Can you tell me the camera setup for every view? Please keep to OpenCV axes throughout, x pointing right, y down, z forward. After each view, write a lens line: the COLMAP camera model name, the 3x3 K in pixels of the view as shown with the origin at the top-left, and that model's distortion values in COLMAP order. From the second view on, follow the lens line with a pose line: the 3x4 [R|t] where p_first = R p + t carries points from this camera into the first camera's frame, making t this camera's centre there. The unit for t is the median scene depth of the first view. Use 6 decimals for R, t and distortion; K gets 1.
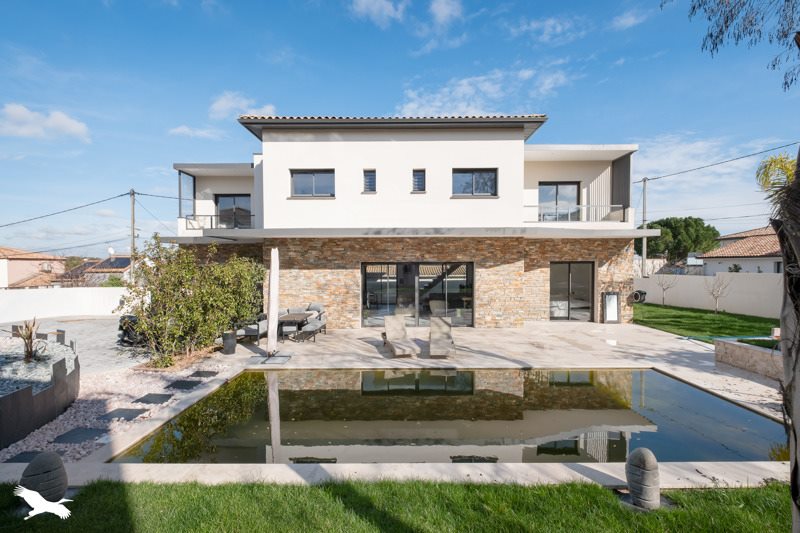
lens RADIAL K [[339.0, 0, 400.0], [0, 339.0, 266.5], [0, 0, 1]] dist [0.000527, -0.000006]
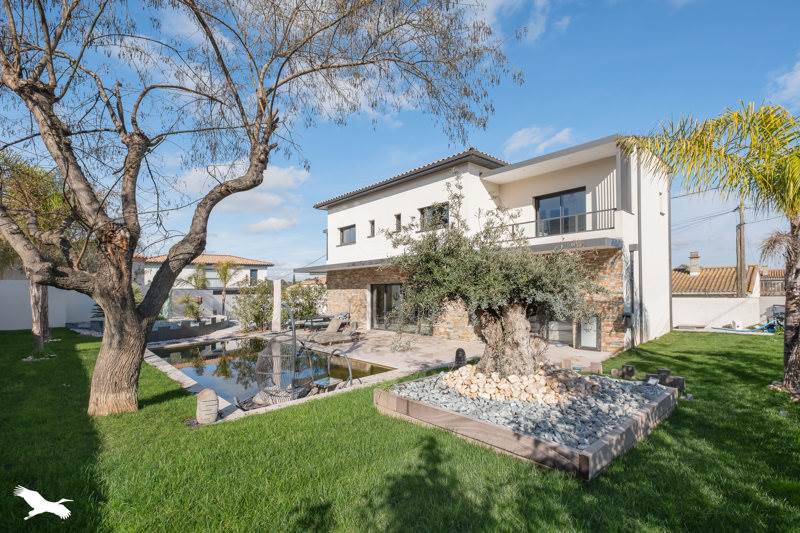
lens RADIAL K [[339.0, 0, 400.0], [0, 339.0, 266.5], [0, 0, 1]] dist [0.000527, -0.000006]
pose [[0.700425, -0.053883, -0.711689, 1.027611], [0.018593, 0.998185, -0.057276, -0.002521], [0.713484, 0.026885, 0.700156, 0.063914]]
